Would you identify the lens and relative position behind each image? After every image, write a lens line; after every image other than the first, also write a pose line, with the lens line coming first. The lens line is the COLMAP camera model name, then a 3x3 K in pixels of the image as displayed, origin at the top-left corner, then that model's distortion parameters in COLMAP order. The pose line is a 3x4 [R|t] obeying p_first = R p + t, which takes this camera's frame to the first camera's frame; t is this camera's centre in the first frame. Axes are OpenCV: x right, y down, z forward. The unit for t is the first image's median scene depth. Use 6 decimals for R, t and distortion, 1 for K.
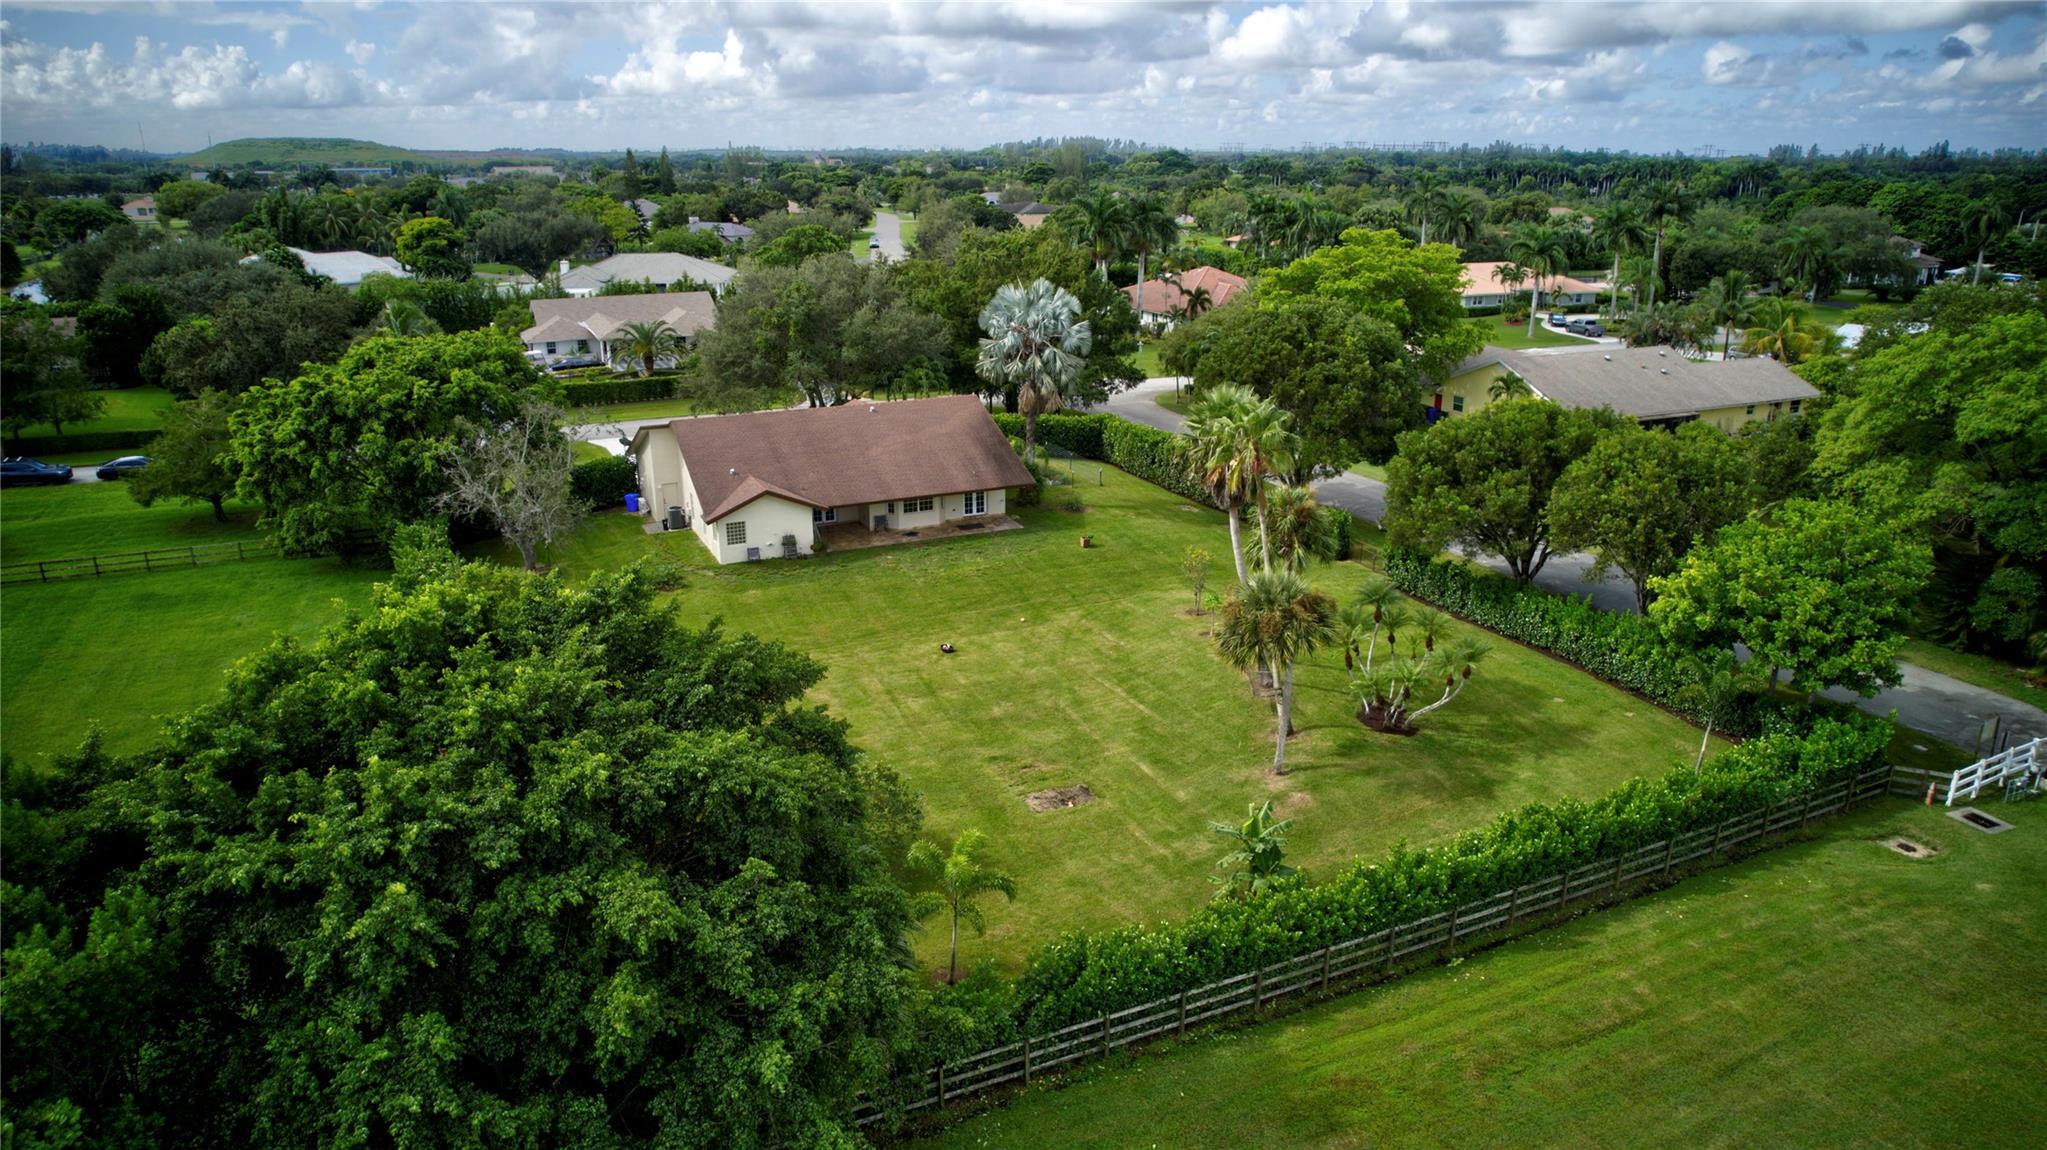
lens RADIAL K [[1305.7, 0, 1023.8], [0, 1305.7, 576.6], [0, 0, 1]] dist [-0.075227, 0.066214]
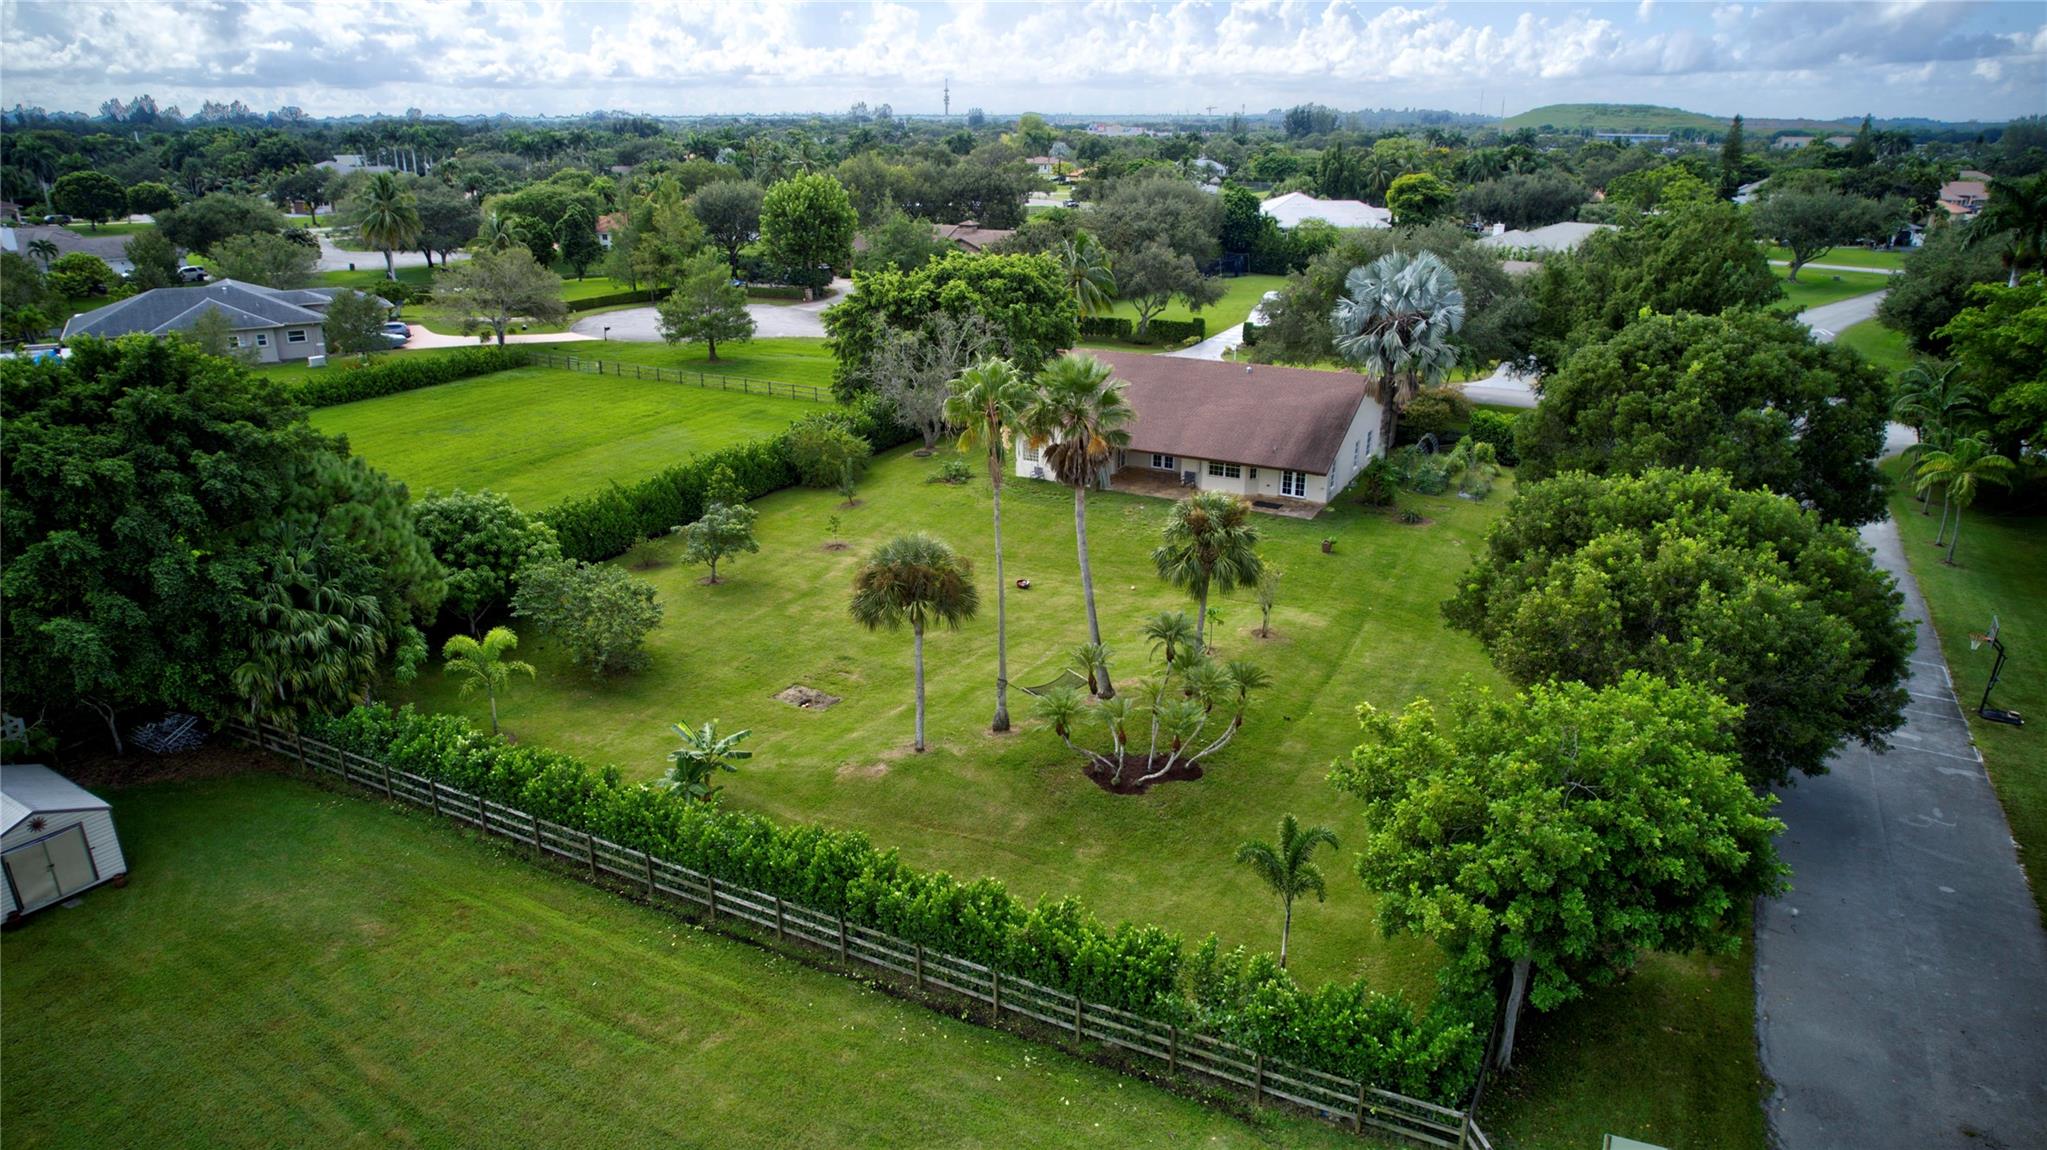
lens RADIAL K [[1305.7, 0, 1024.1], [0, 1305.7, 584.1], [0, 0, 1]] dist [-0.075227, 0.066214]
pose [[0.604275, 0.272107, -0.748872, 0.637012], [-0.251059, 0.957026, 0.145158, -0.084631], [0.756189, 0.100296, 0.646621, 0.295621]]
